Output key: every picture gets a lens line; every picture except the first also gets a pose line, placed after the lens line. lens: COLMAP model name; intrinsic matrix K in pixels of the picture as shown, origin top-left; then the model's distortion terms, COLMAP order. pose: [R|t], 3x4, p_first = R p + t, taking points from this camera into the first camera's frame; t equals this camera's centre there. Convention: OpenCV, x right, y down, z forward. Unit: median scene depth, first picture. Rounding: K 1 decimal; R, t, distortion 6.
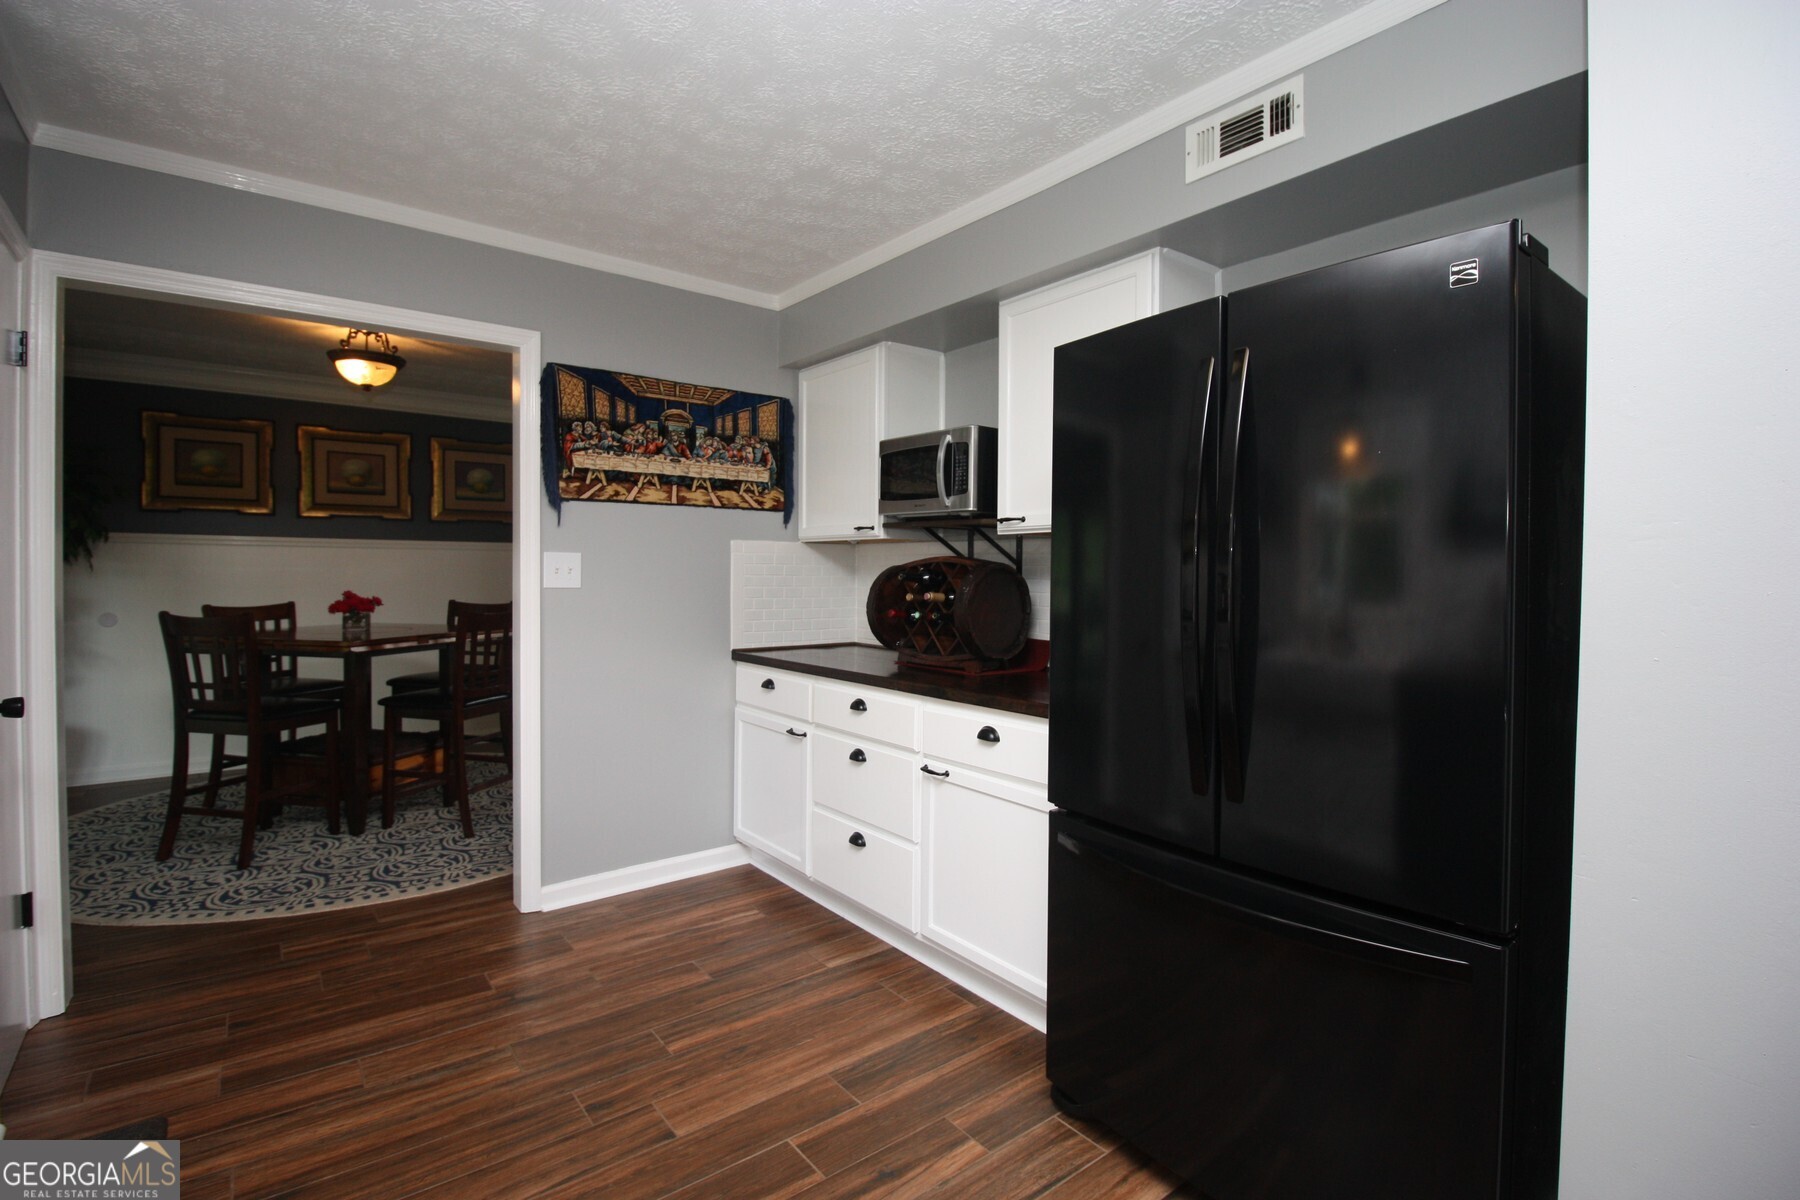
lens RADIAL K [[833.1, 0, 908.5], [0, 833.1, 587.3], [0, 0, 1]] dist [-0.007688, -0.007782]
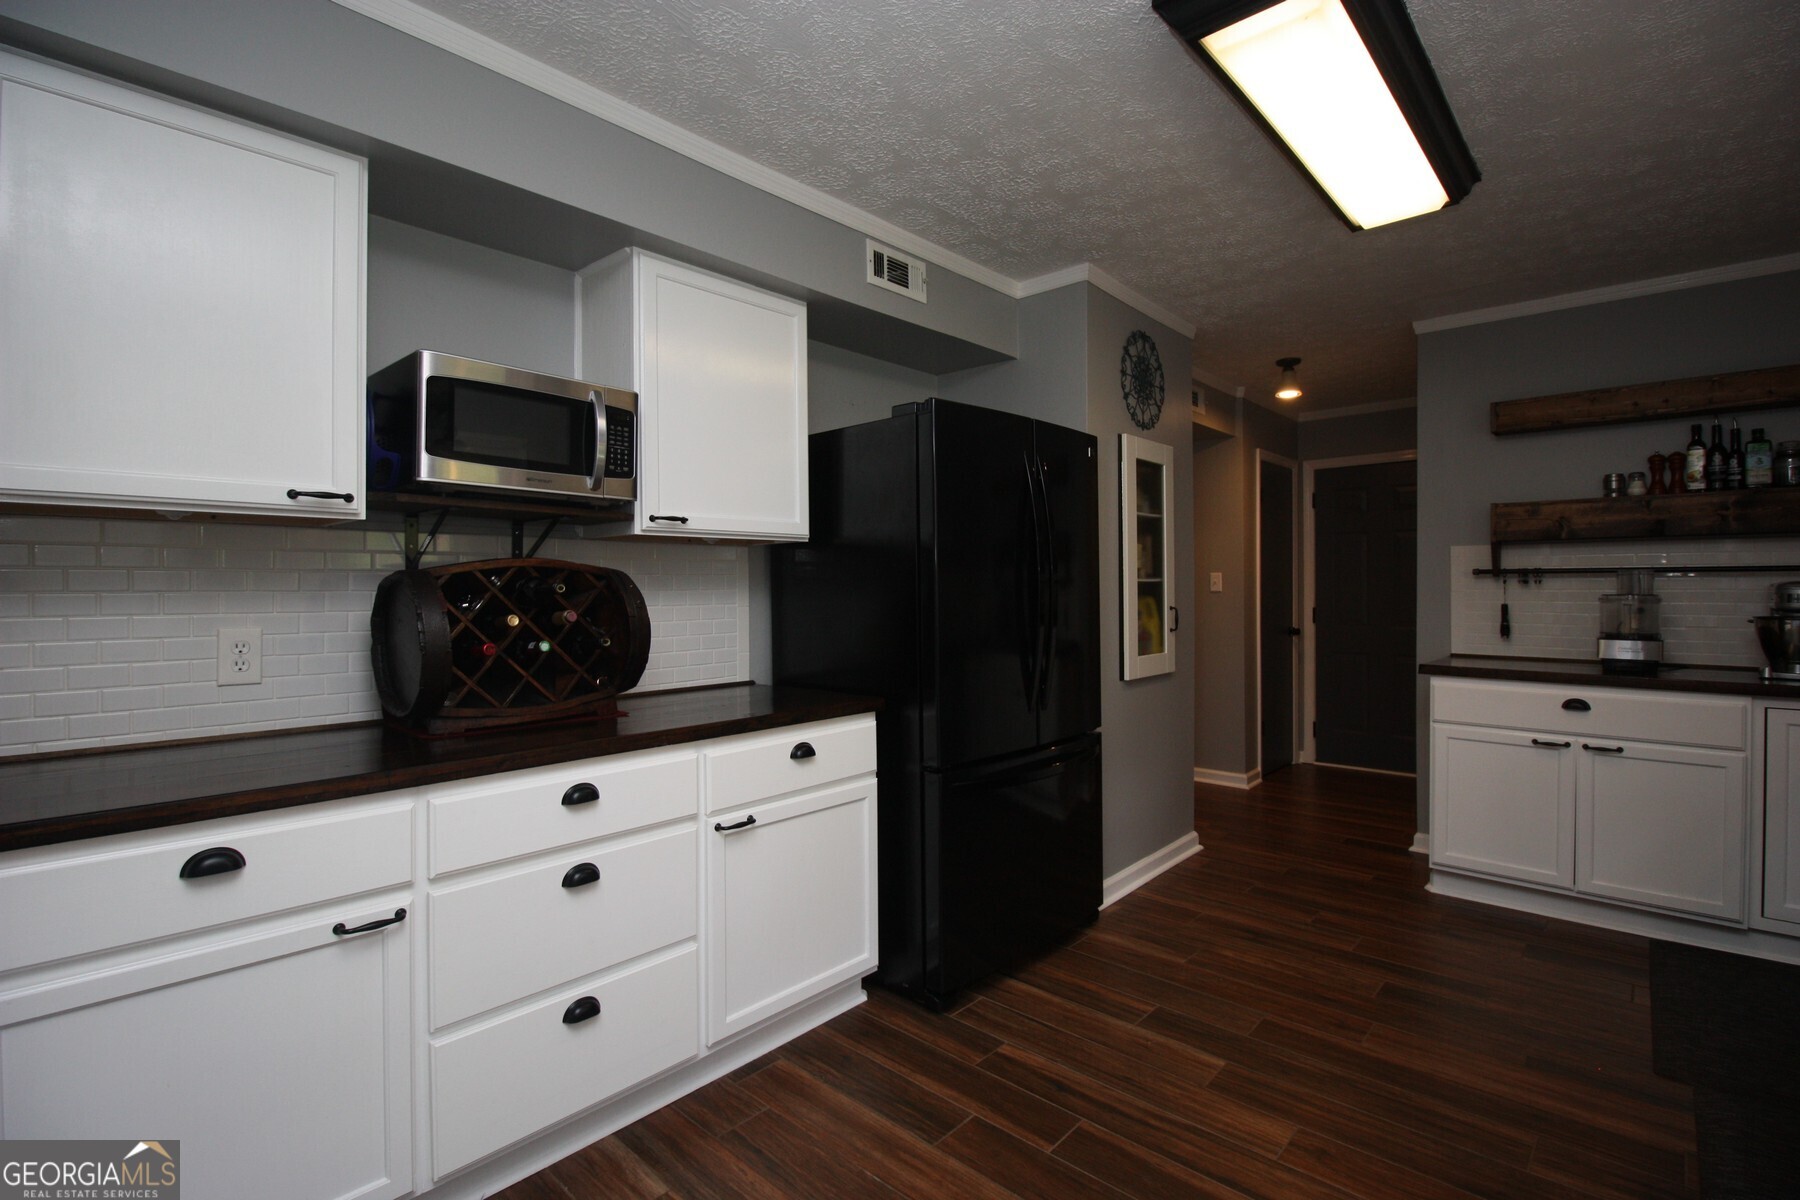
lens RADIAL K [[833.1, 0, 898.7], [0, 833.1, 586.7], [0, 0, 1]] dist [-0.007688, -0.007782]
pose [[-0.149352, -0.007401, 0.988756, -0.626418], [0.023343, 0.999667, 0.011009, -0.013909], [-0.988509, 0.024725, -0.149129, 0.749833]]
